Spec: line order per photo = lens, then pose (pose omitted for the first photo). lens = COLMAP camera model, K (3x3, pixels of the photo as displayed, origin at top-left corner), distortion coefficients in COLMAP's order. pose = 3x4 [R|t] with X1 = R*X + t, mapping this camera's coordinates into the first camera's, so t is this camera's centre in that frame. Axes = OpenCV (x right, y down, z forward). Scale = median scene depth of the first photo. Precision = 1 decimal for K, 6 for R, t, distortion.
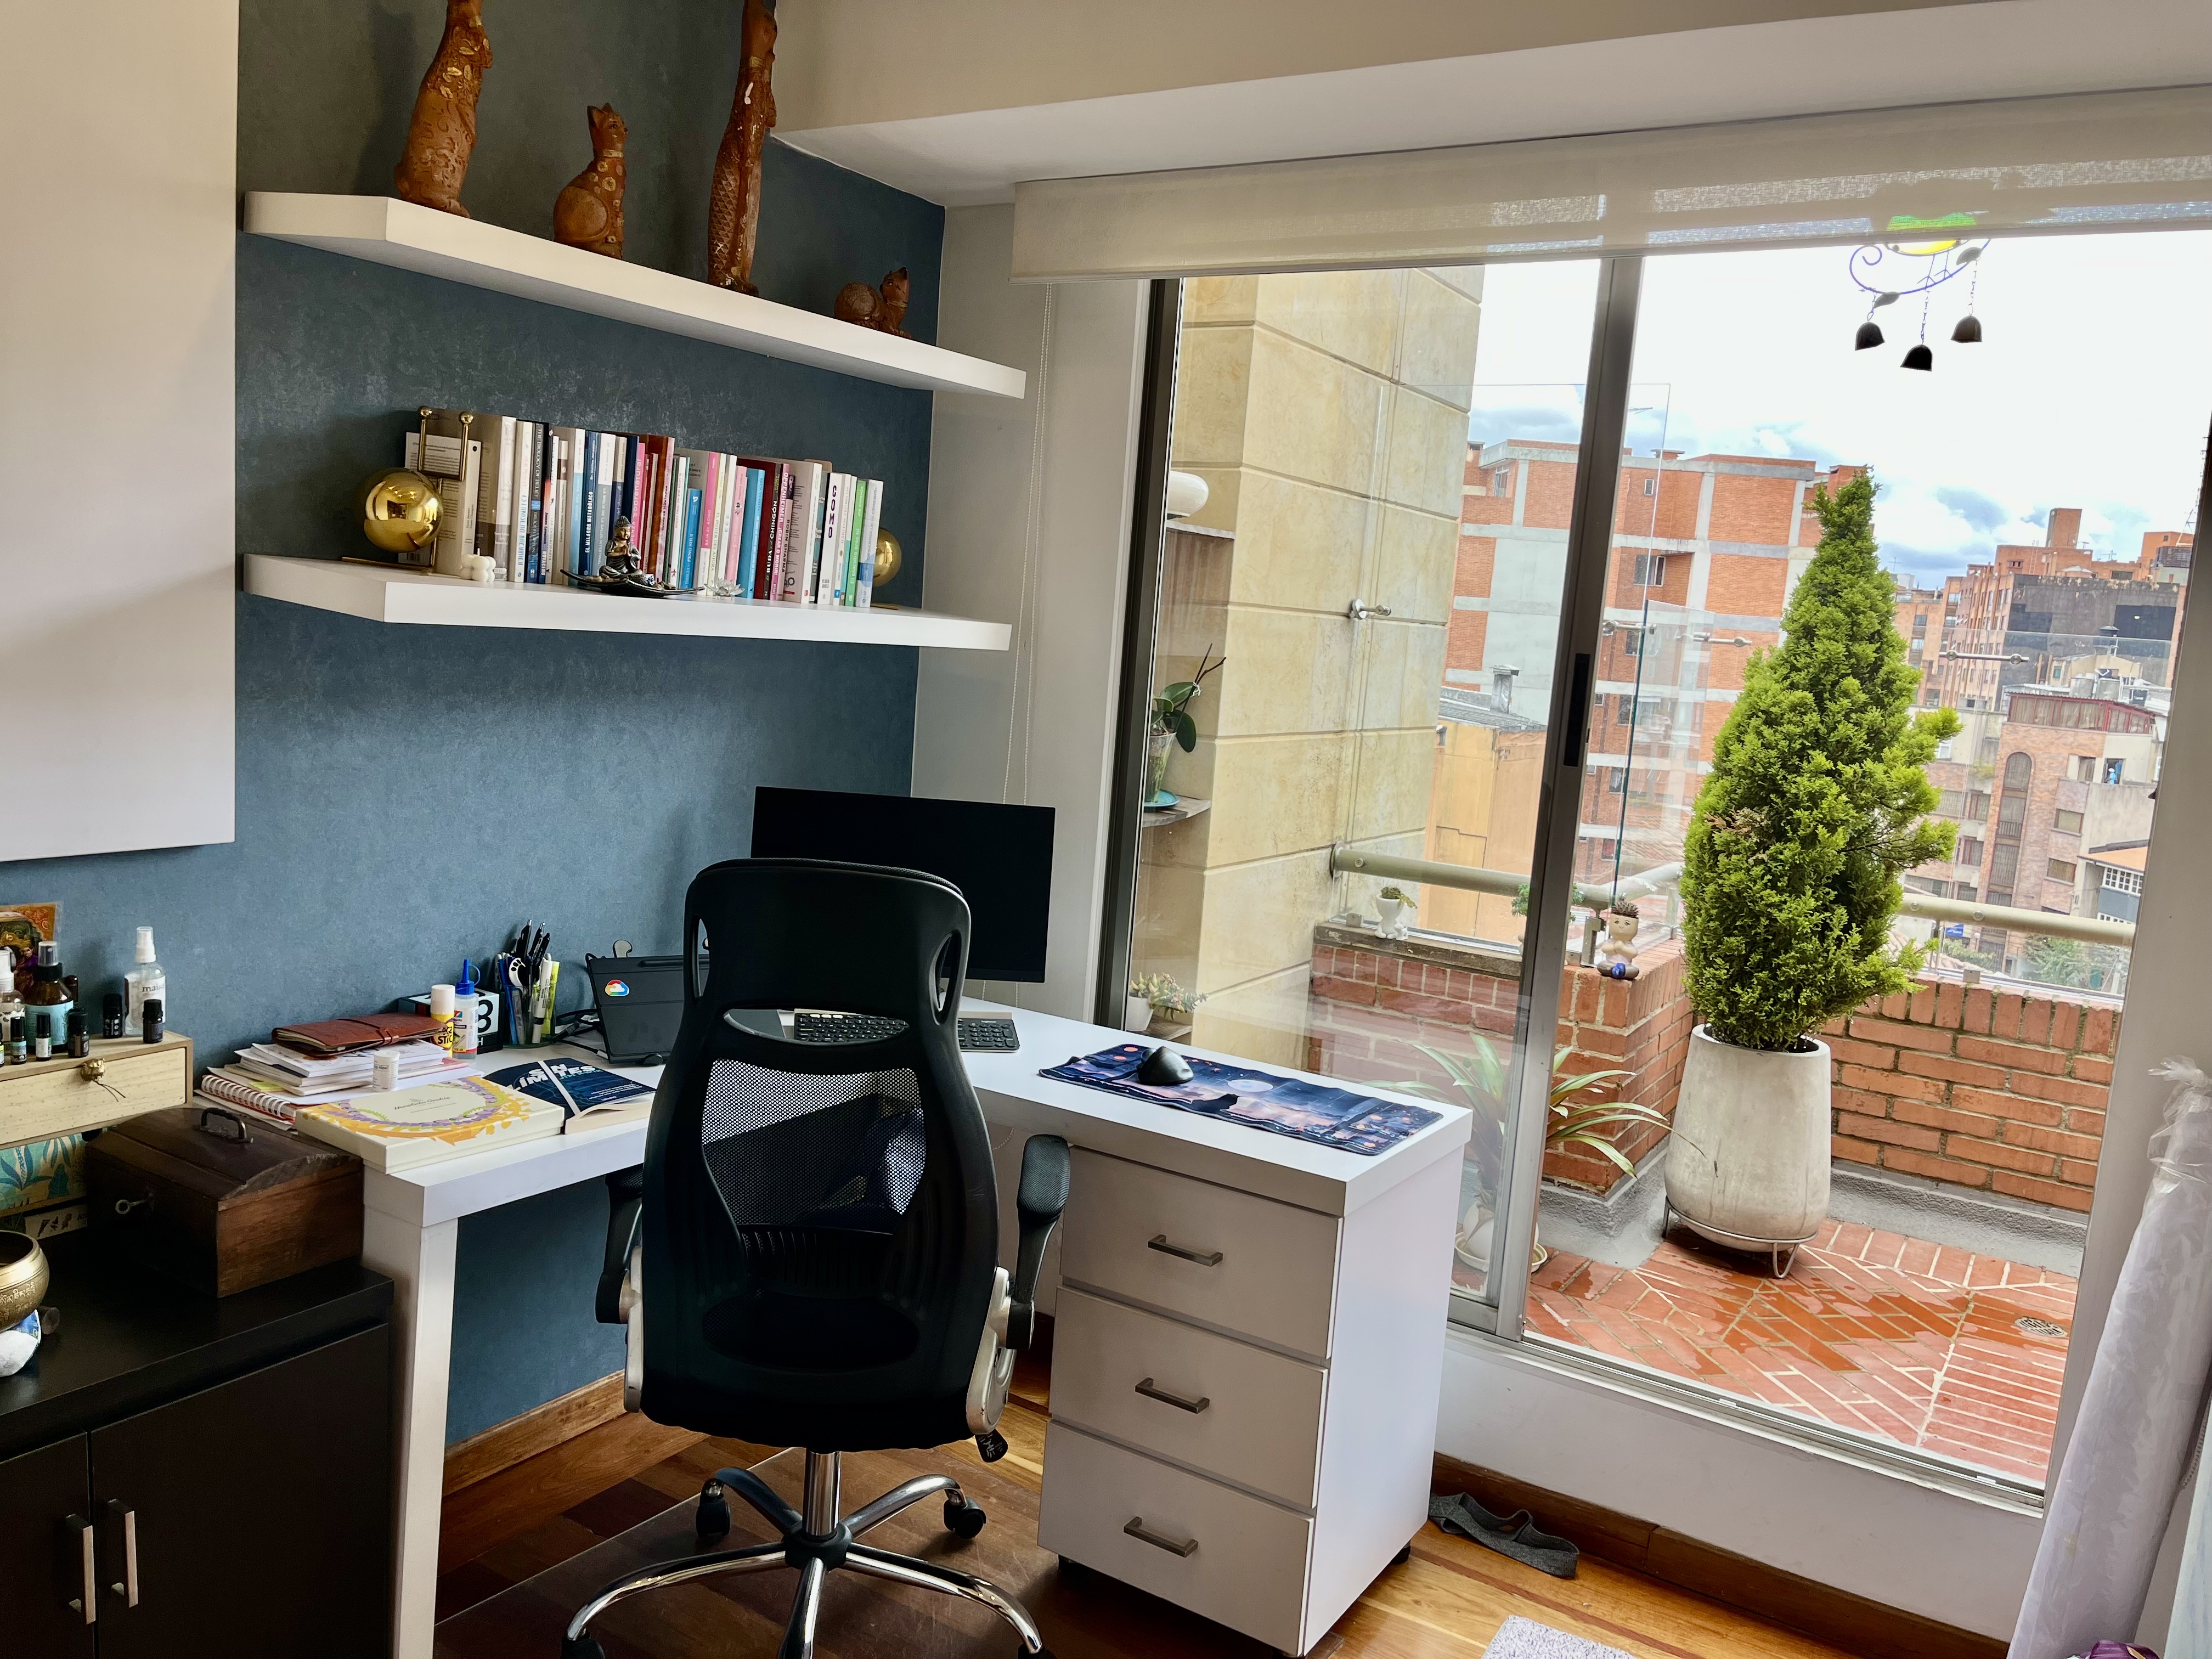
lens RADIAL K [[1694.2, 0, 1099.2], [0, 1694.2, 834.2], [0, 0, 1]] dist [0.070050, -0.084778]
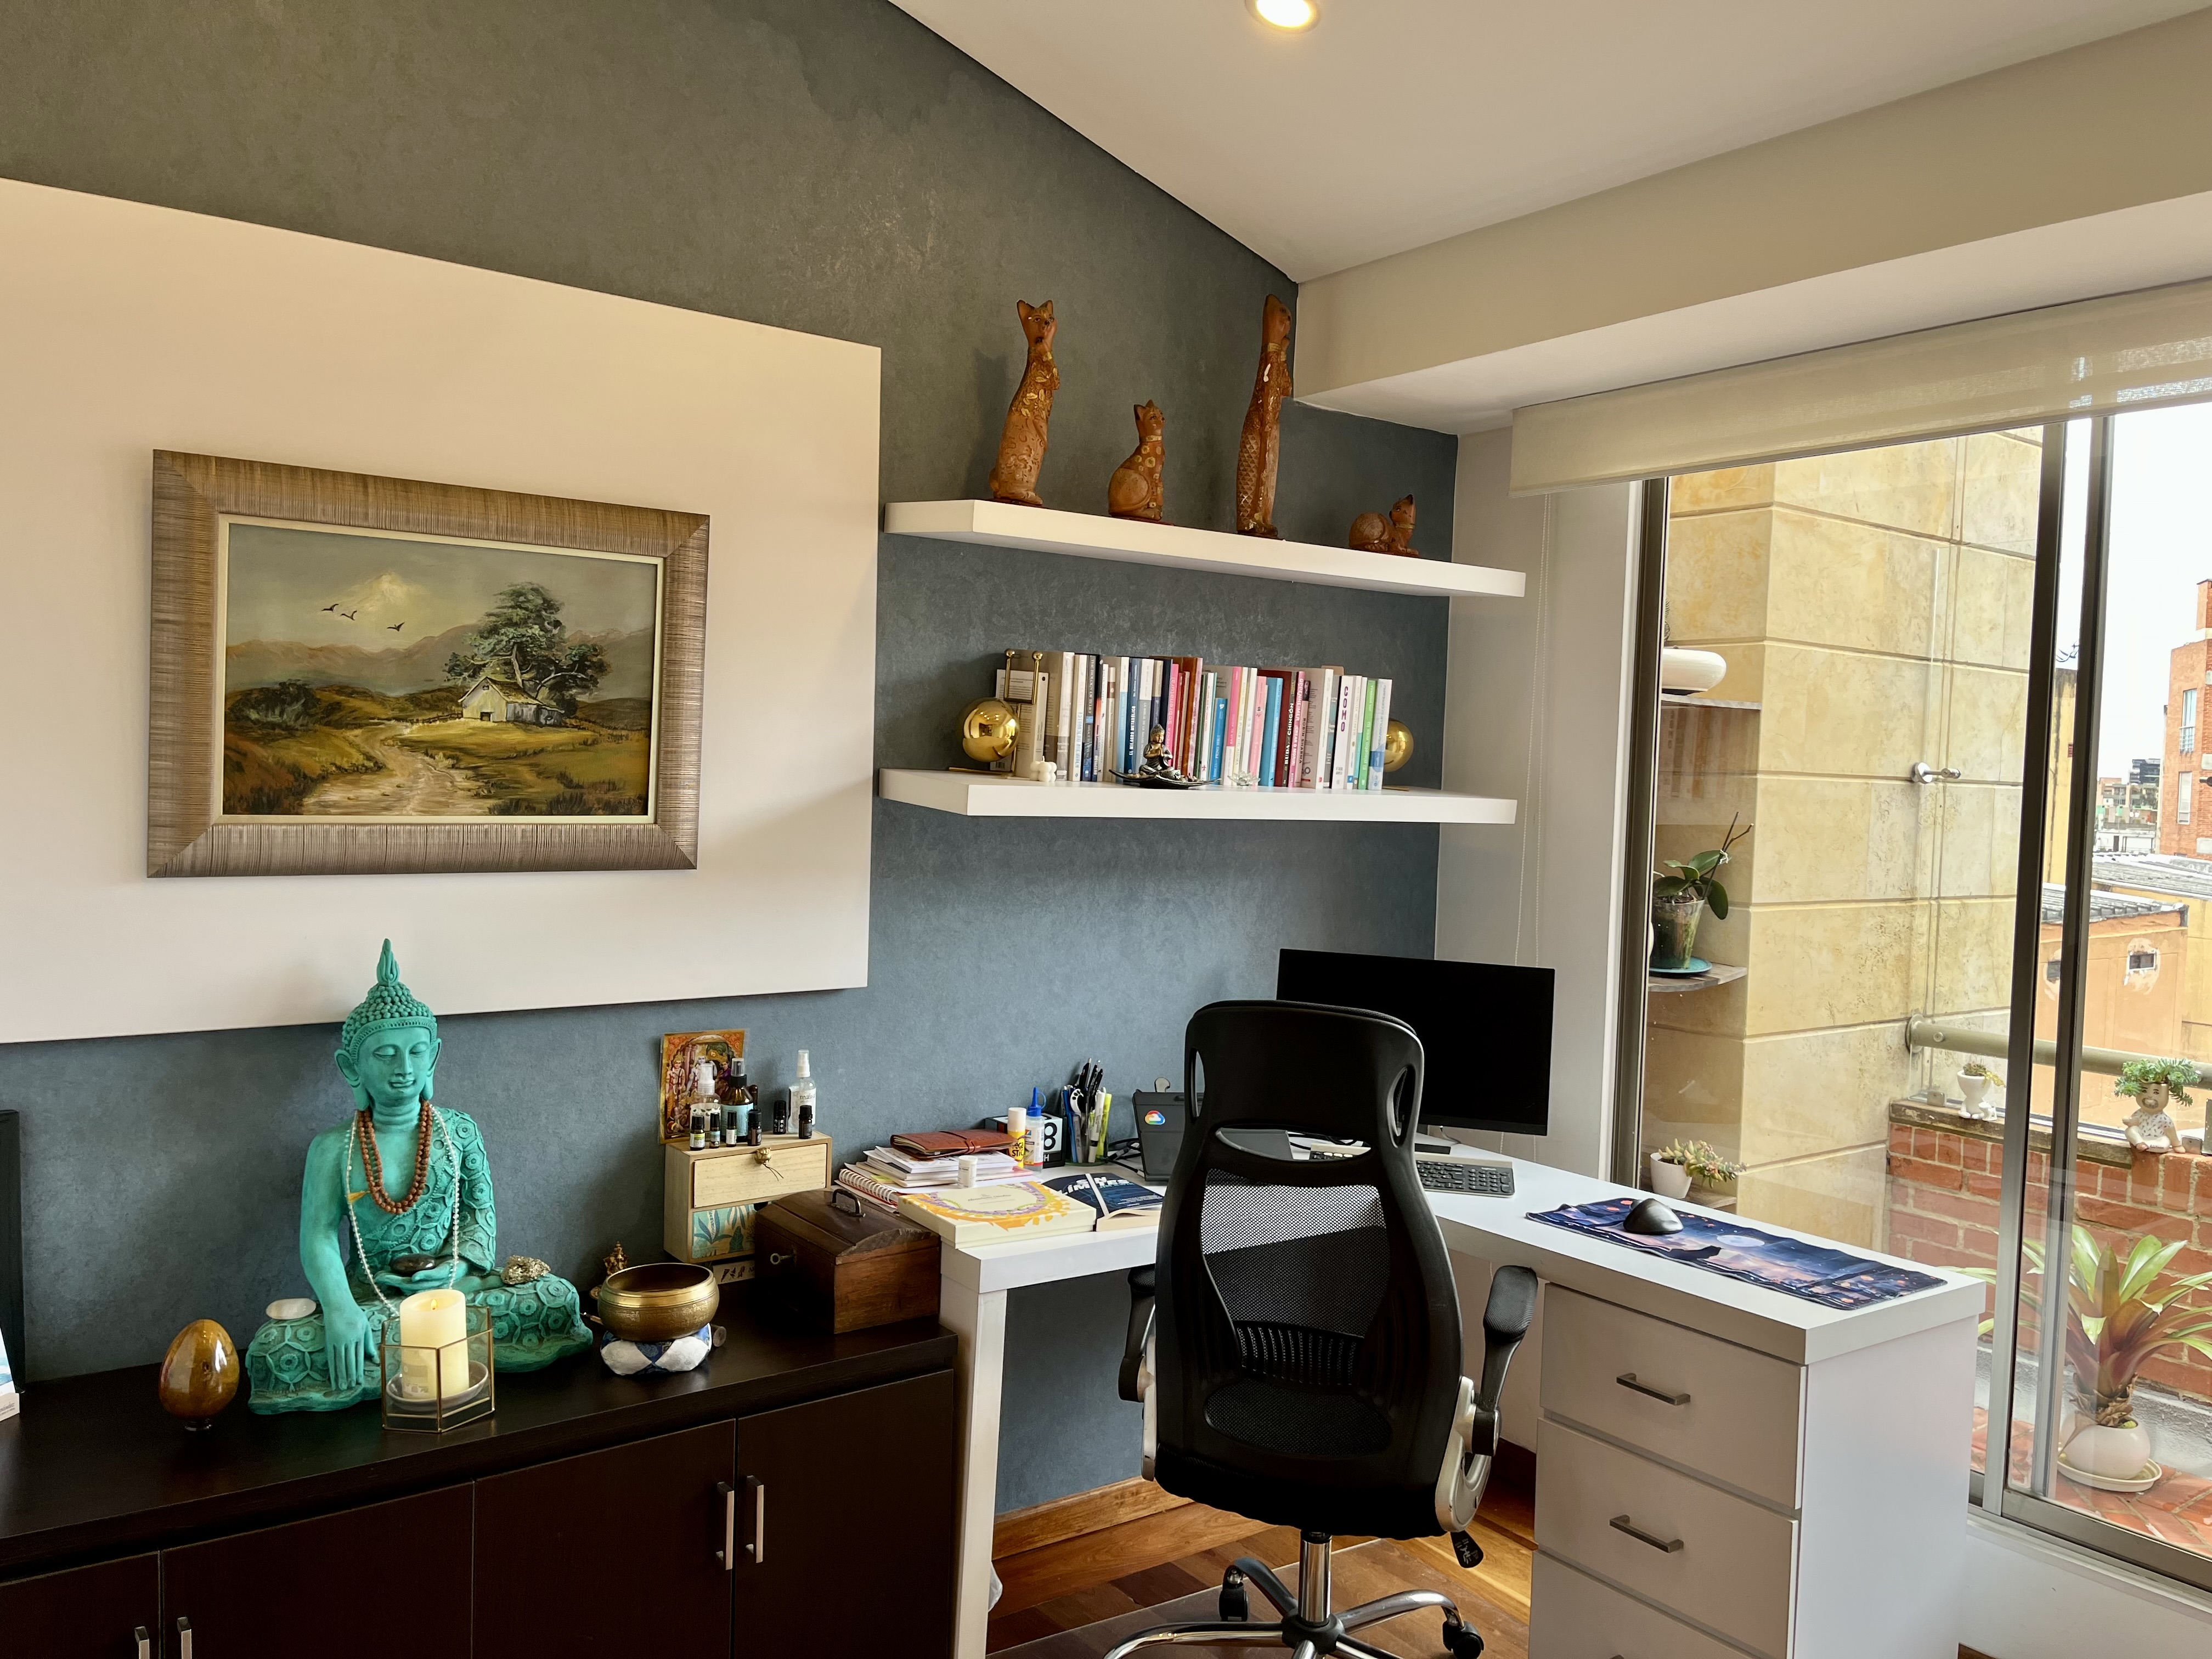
lens RADIAL K [[1698.3, 0, 1105.3], [0, 1698.3, 835.6], [0, 0, 1]] dist [0.113529, -0.142273]
pose [[0.929479, -0.027922, -0.367816, 0.129097], [-0.012675, 0.994125, -0.107495, 0.023950], [0.368657, 0.104577, 0.923664, -0.127958]]
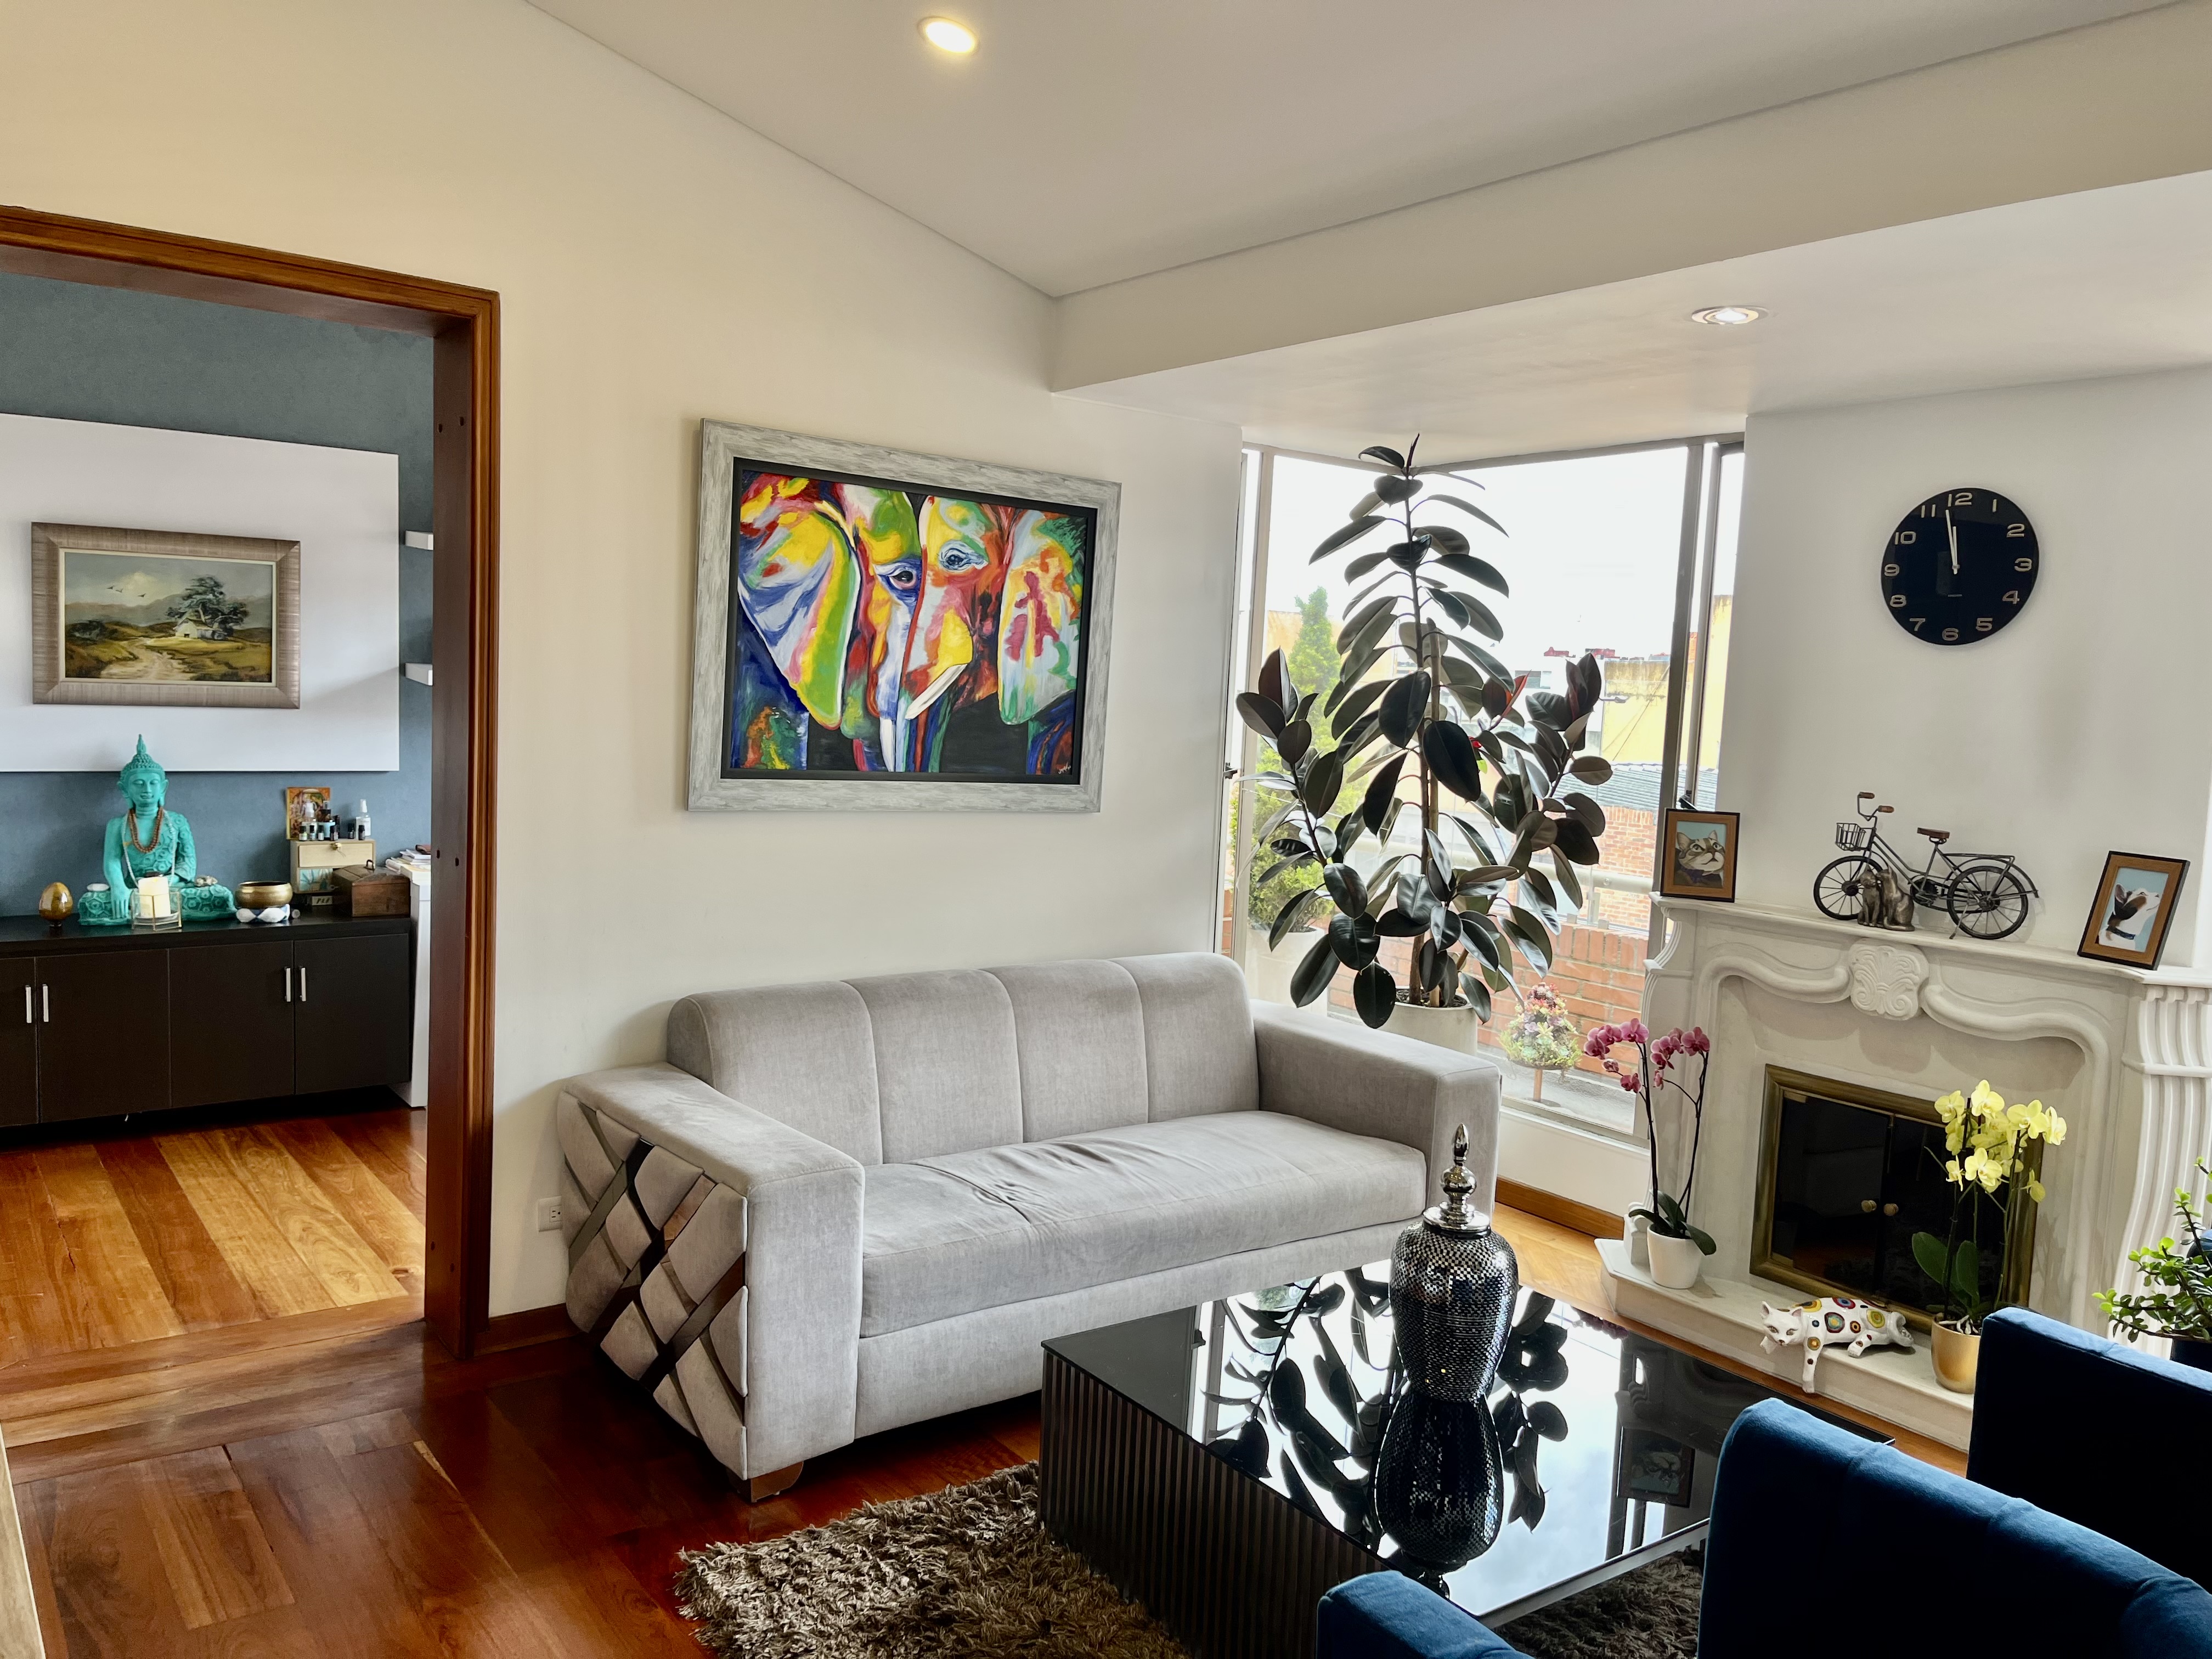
lens RADIAL K [[1671.2, 0, 1099.4], [0, 1671.2, 831.0], [0, 0, 1]] dist [0.112551, -0.149605]
pose [[0.932448, 0.000408, -0.361304, 1.295673], [-0.022312, 0.998156, -0.056456, 0.197385], [0.360614, 0.060704, 0.930738, -0.932646]]
